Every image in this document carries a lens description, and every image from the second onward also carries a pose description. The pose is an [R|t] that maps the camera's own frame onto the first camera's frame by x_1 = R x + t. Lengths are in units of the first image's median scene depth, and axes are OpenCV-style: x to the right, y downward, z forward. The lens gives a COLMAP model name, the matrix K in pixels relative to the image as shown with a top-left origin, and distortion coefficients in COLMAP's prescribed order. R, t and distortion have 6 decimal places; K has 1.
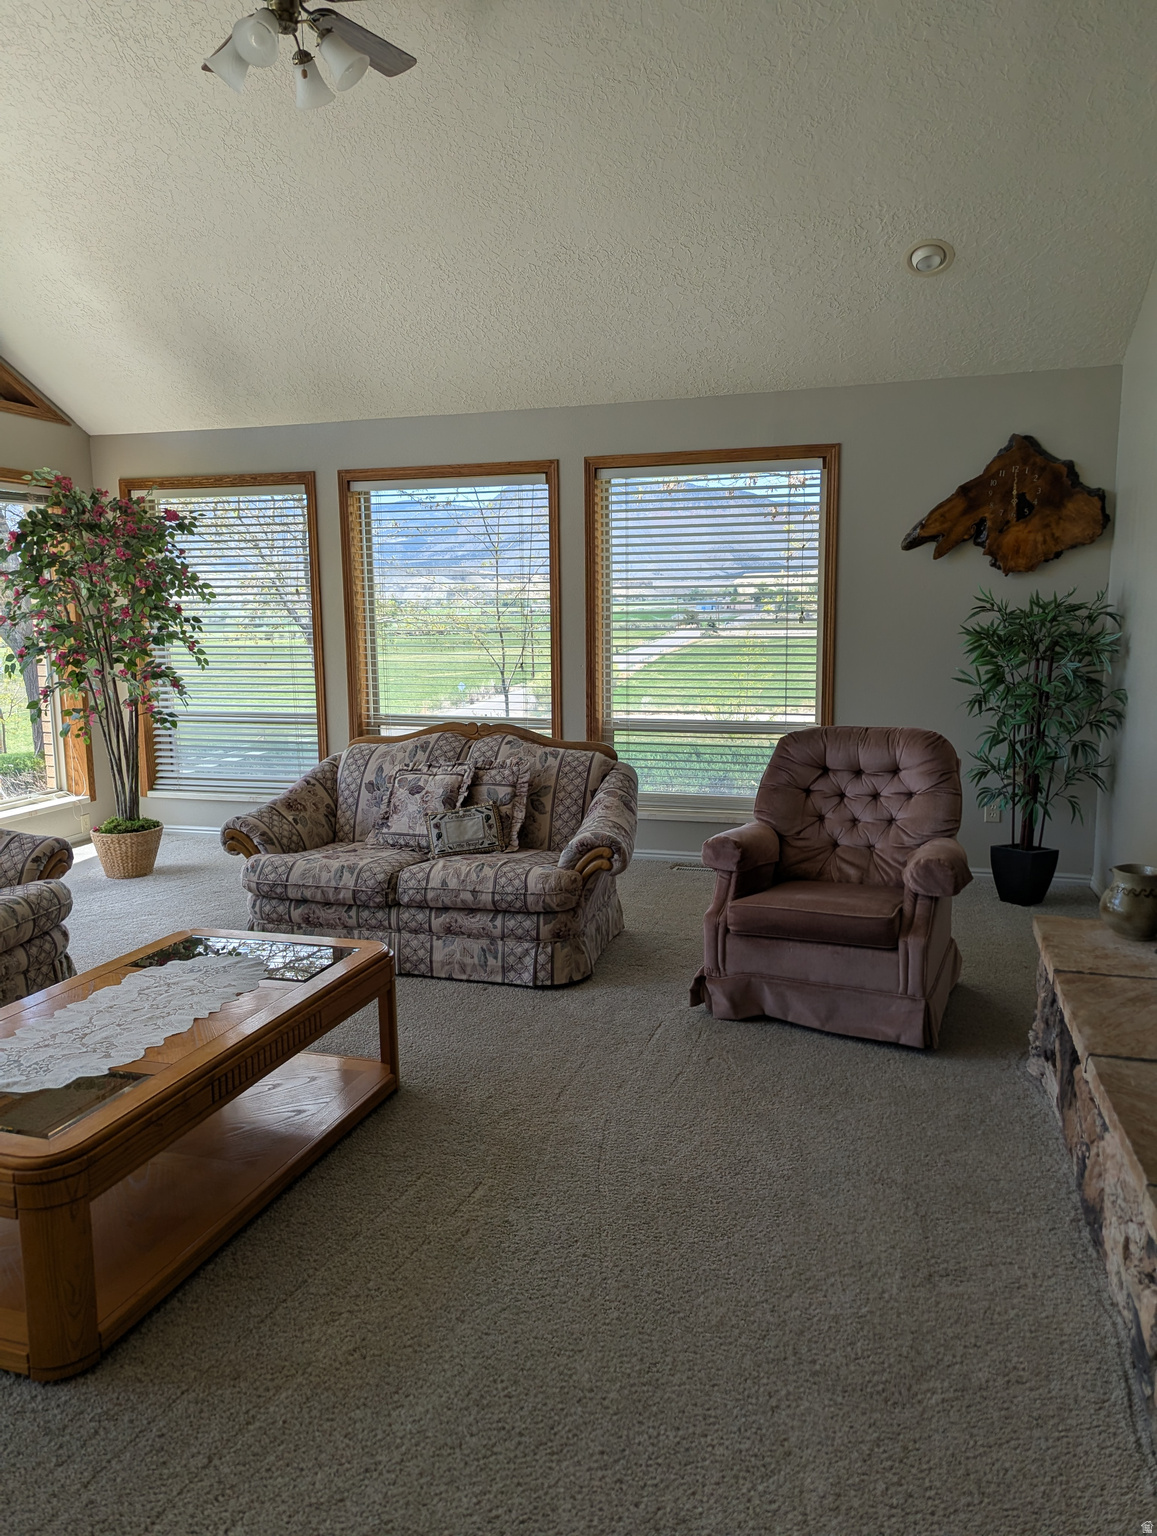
lens RADIAL K [[1110.6, 0, 578.5], [0, 1110.6, 768.0], [0, 0, 1]] dist [0.050889, -0.028069]
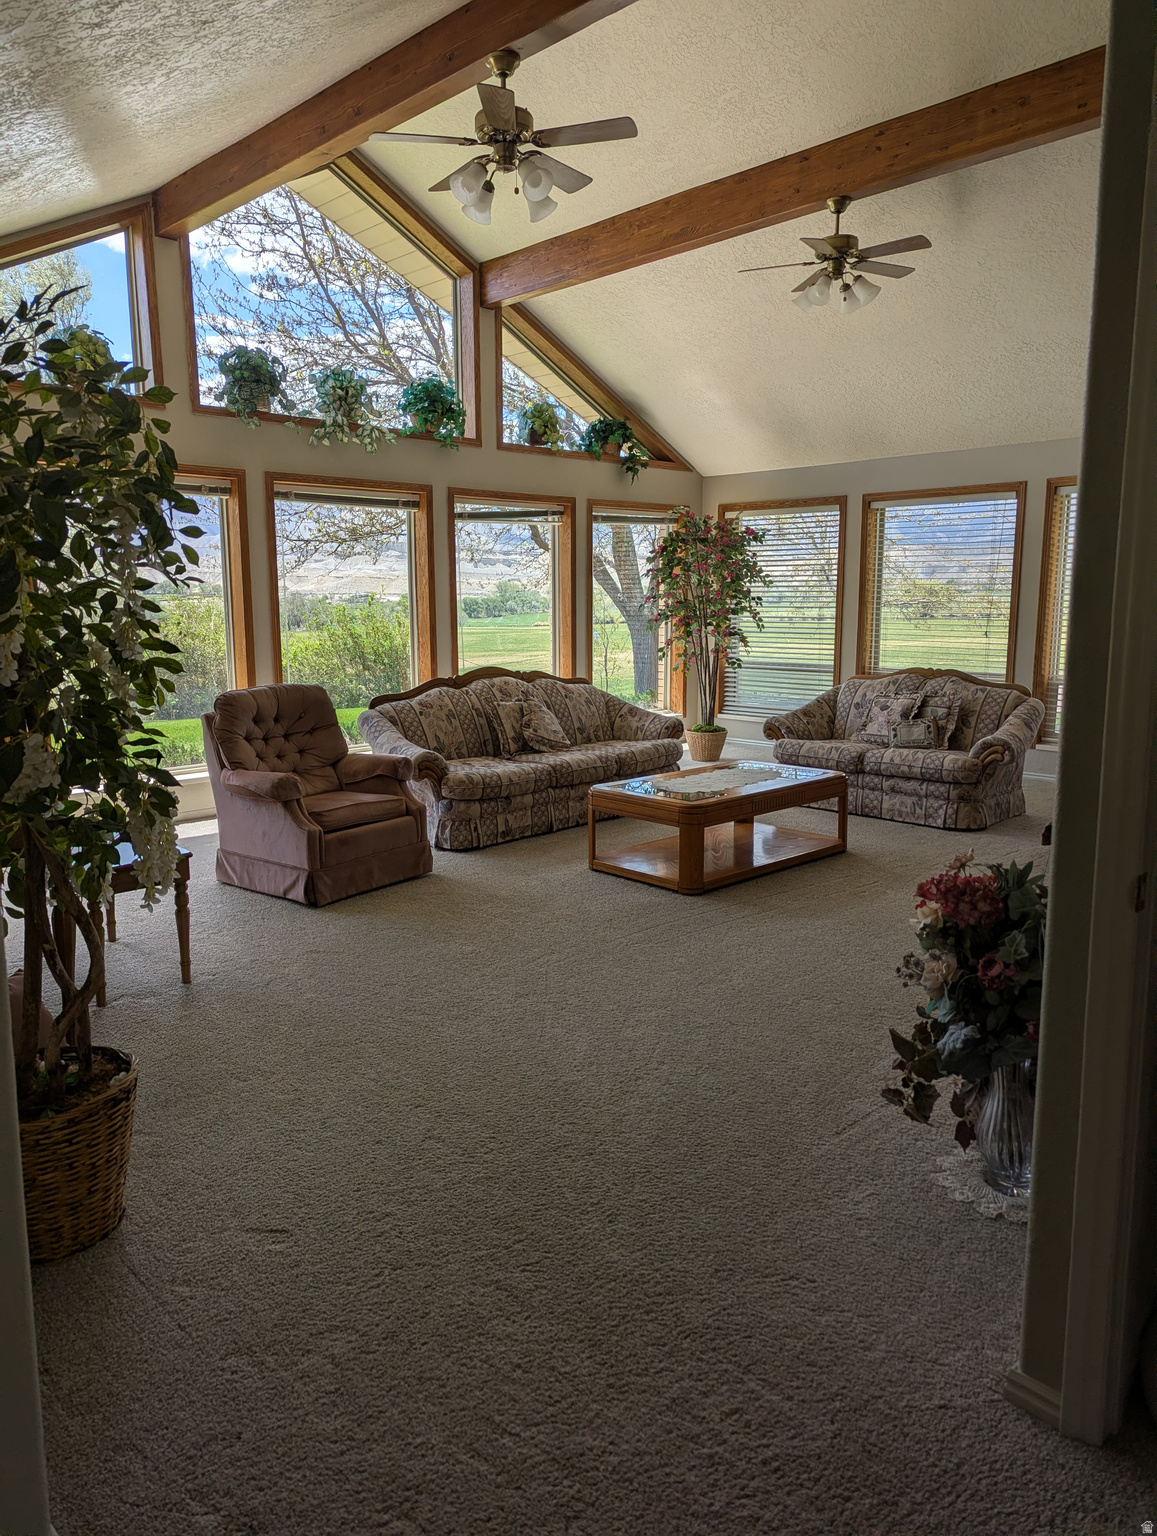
lens RADIAL K [[1110.6, 0, 578.5], [0, 1110.6, 768.0], [0, 0, 1]] dist [0.050889, -0.028069]
pose [[0.885948, 0.081042, -0.456648, 0.190211], [-0.073386, 0.996706, 0.034510, 0.079323], [0.457941, 0.002937, 0.888978, -0.578521]]
